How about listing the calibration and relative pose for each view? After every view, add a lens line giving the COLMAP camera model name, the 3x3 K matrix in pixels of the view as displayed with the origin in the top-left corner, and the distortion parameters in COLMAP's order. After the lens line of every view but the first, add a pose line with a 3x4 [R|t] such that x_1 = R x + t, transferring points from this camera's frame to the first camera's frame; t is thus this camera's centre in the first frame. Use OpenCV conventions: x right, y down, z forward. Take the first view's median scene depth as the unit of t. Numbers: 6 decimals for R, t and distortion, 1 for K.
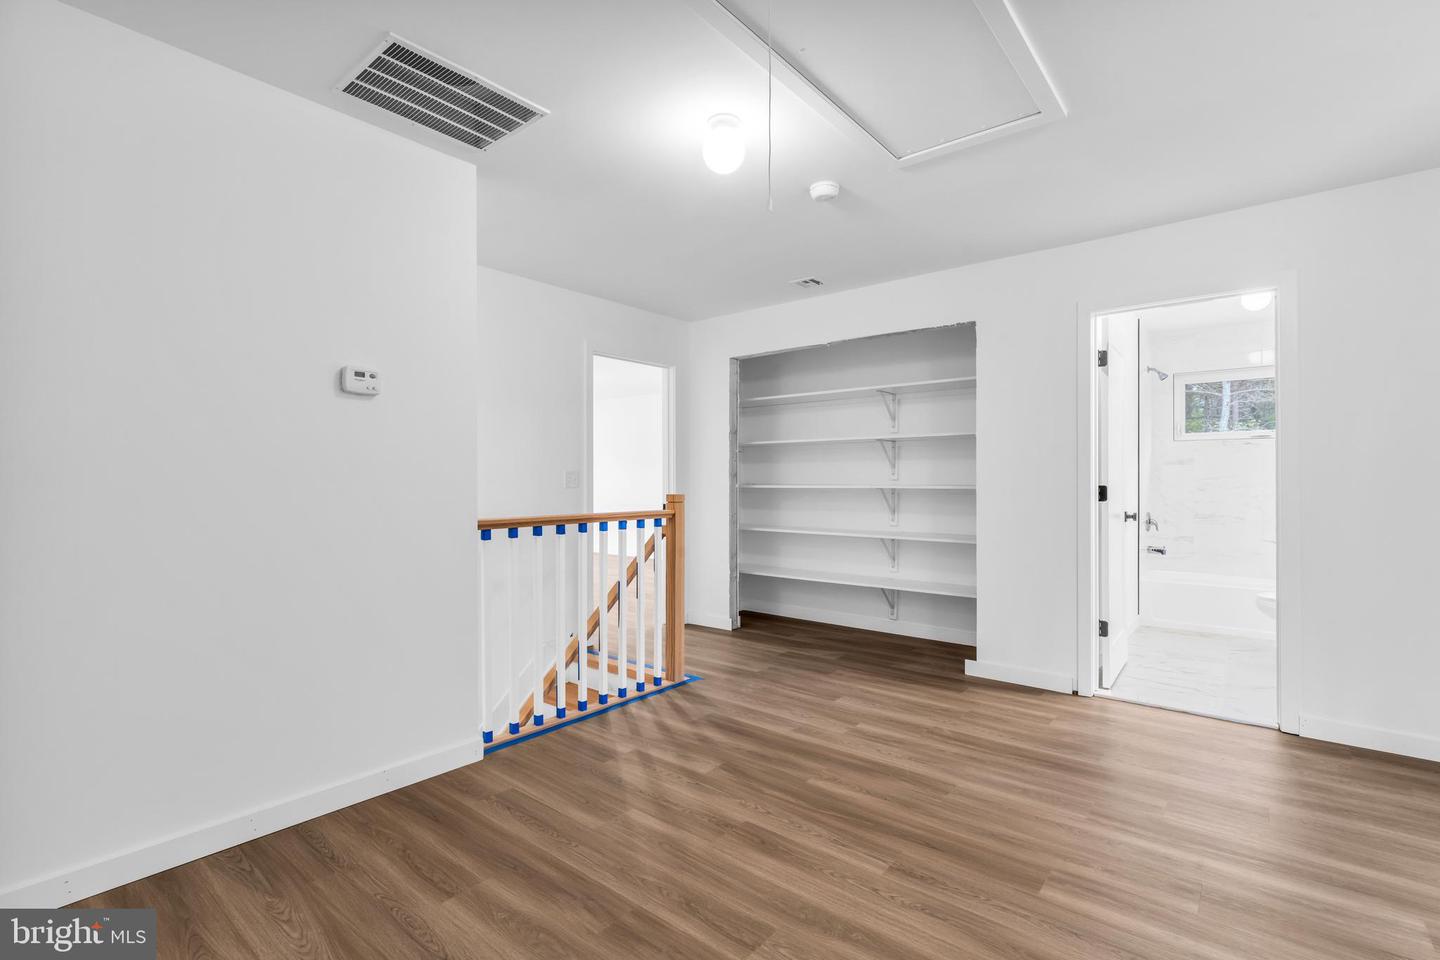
lens RADIAL K [[661.4, 0, 722.0], [0, 661.4, 478.8], [0, 0, 1]] dist [0.004064, 0.000598]
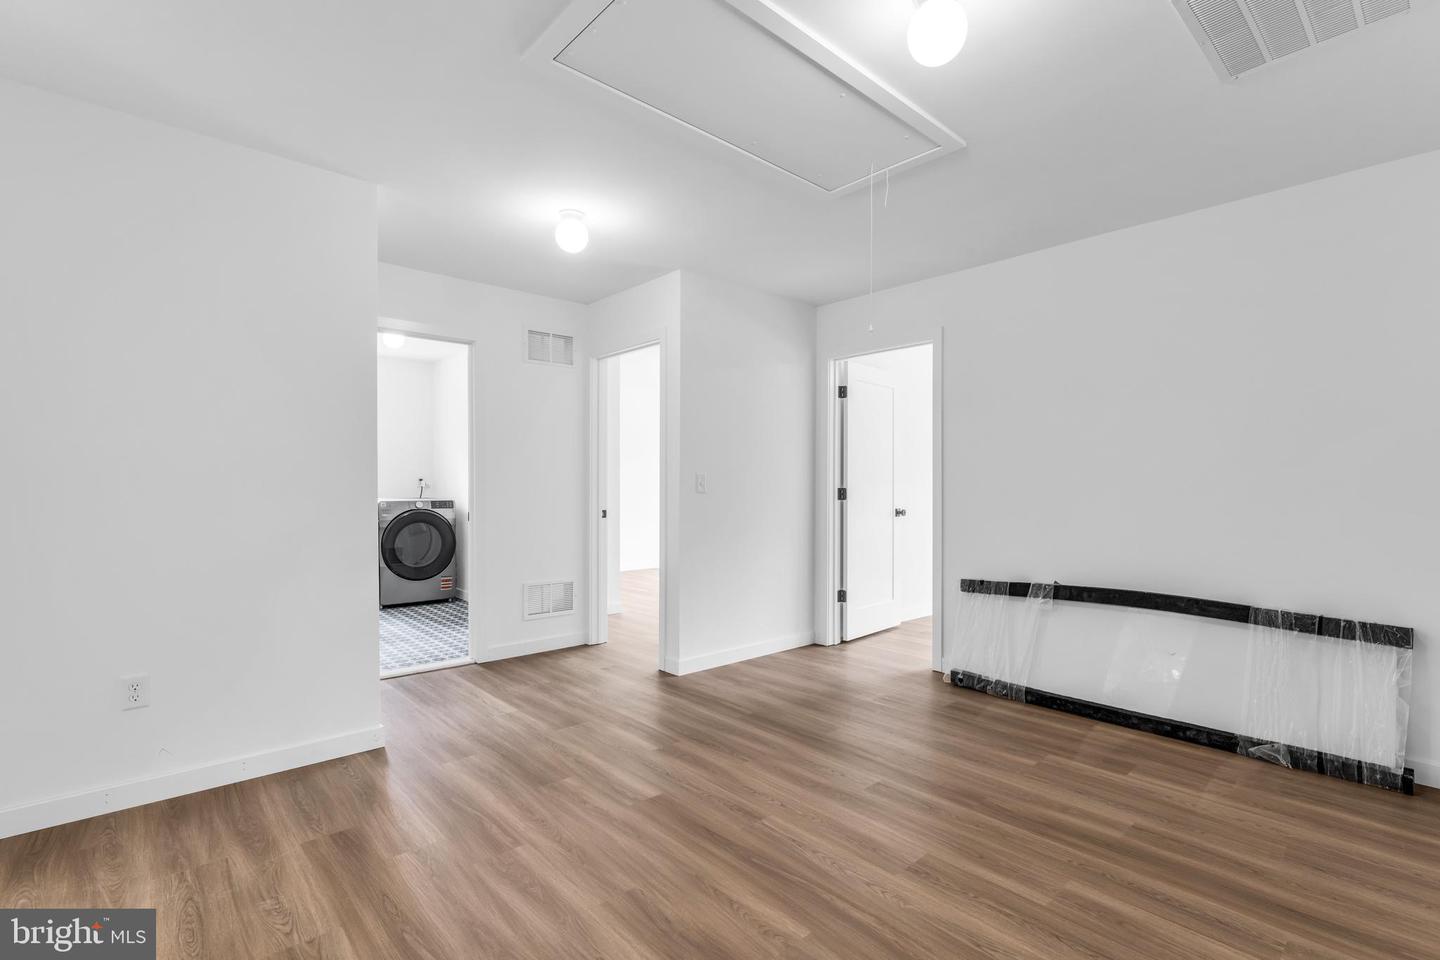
lens RADIAL K [[661.4, 0, 719.4], [0, 661.4, 482.1], [0, 0, 1]] dist [0.004064, 0.000598]
pose [[-0.987903, -0.003063, 0.155042, 0.134783], [-0.003137, 0.999995, -0.000228, 0.001049], [-0.155040, -0.000712, -0.987908, 1.956068]]
